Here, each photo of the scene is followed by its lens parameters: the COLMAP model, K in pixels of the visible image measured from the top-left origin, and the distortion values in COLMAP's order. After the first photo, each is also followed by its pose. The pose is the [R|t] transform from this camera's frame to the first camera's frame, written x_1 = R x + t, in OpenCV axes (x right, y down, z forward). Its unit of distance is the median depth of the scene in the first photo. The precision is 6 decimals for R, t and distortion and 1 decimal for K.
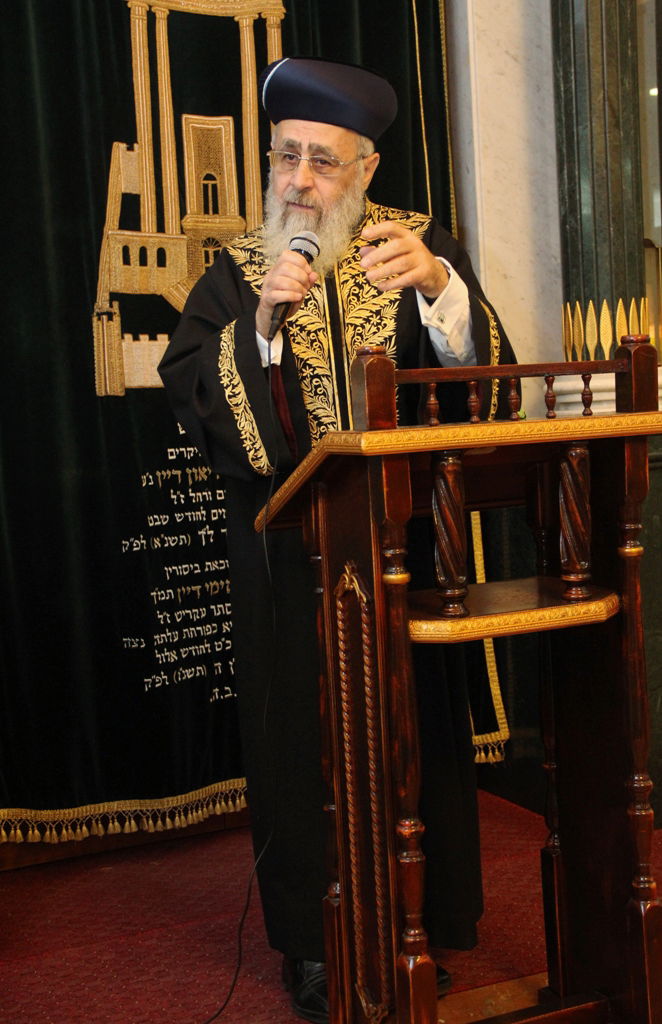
lens RADIAL K [[1564.9, 0, 332.2], [0, 1564.9, 516.1], [0, 0, 1]] dist [0.122359, 0.000000]
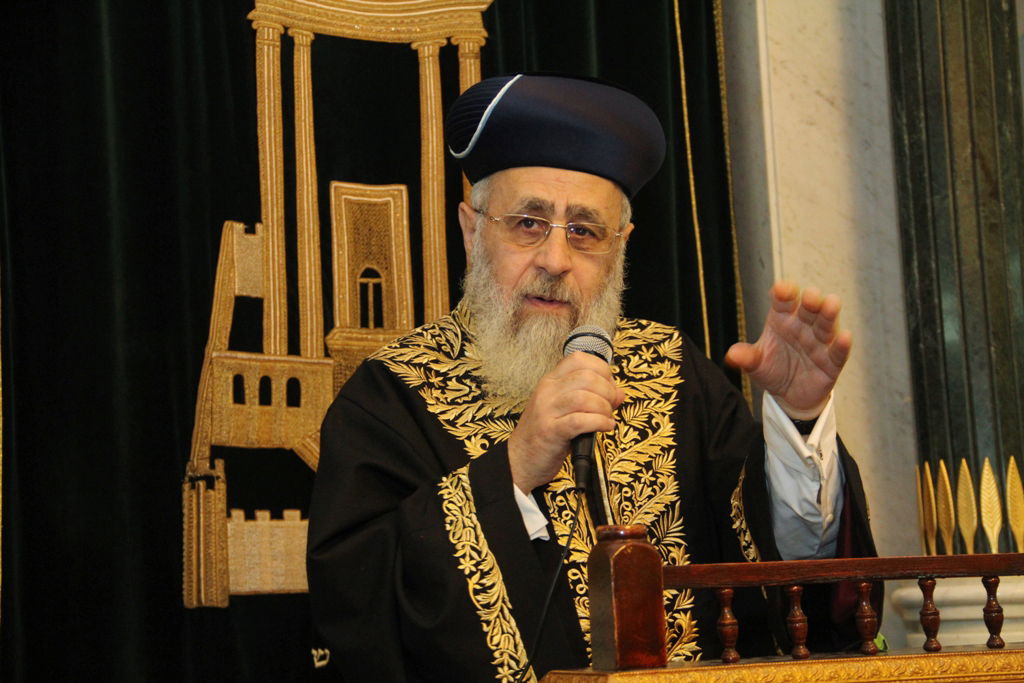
lens RADIAL K [[2185.7, 0, 520.8], [0, 2185.7, 343.7], [0, 0, 1]] dist [0.228548, 0.000000]
pose [[0.999918, 0.000154, -0.012768, -0.003334], [-0.002602, 0.981411, -0.191901, -0.011002], [0.012501, 0.191919, 0.981331, 0.111354]]
